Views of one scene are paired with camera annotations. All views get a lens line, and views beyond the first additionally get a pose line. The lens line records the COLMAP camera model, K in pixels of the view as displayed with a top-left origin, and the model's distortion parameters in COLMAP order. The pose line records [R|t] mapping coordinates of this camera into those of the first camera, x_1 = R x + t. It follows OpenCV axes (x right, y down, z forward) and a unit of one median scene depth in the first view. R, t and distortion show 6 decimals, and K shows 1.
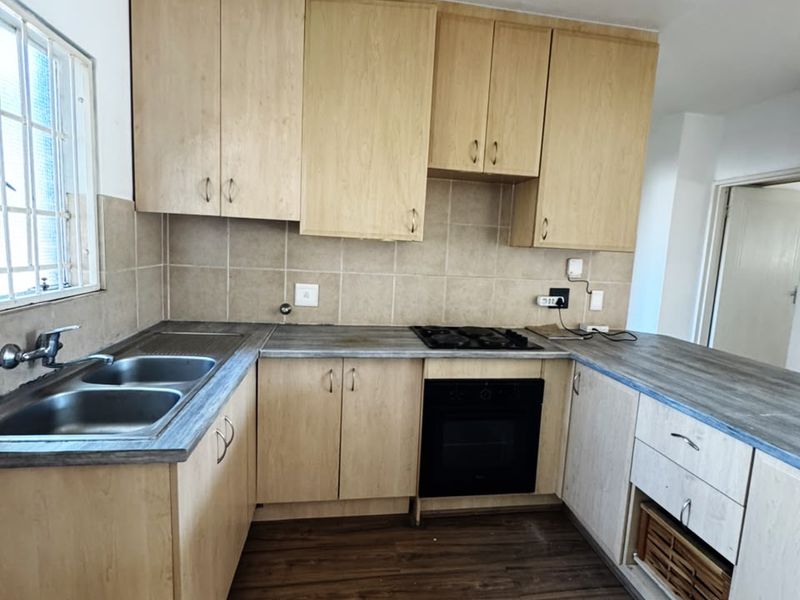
lens RADIAL K [[427.9, 0, 398.3], [0, 427.9, 297.2], [0, 0, 1]] dist [-0.002111, -0.000472]
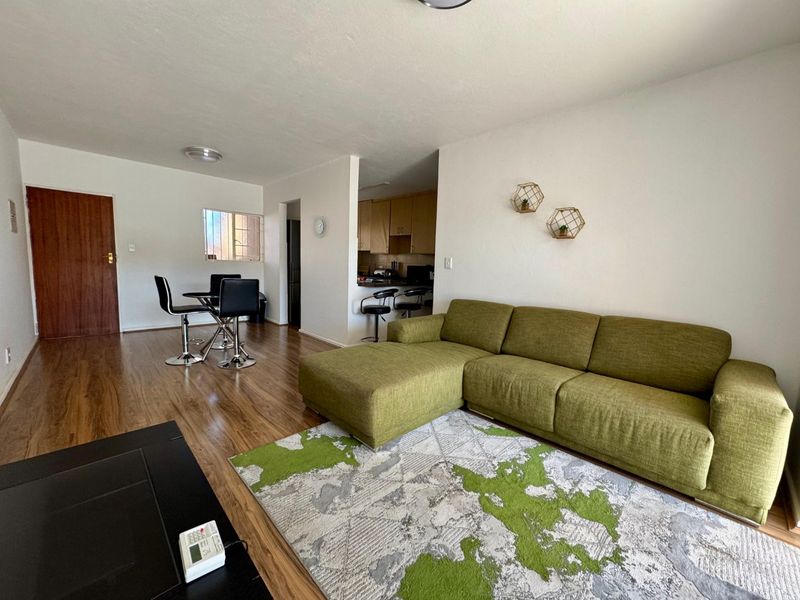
lens RADIAL K [[319.6, 0, 398.8], [0, 319.6, 300.1], [0, 0, 1]] dist [-0.000467, -0.000008]
pose [[0.584384, 0.067475, -0.808667, 2.263421], [-0.104730, 0.994474, 0.007296, 0.240215], [0.804691, 0.080428, 0.588221, -0.596819]]
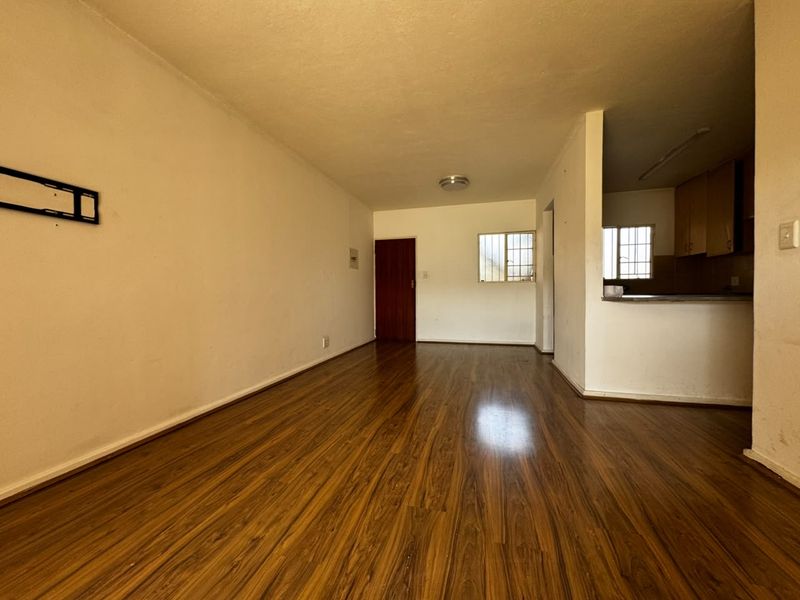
lens RADIAL K [[319.6, 0, 398.2], [0, 319.6, 299.5], [0, 0, 1]] dist [-0.000467, -0.000008]
pose [[-0.403040, -0.019834, -0.914967, 2.044608], [-0.117227, 0.992648, 0.030120, 0.246703], [0.907643, 0.119398, -0.402402, 0.043658]]
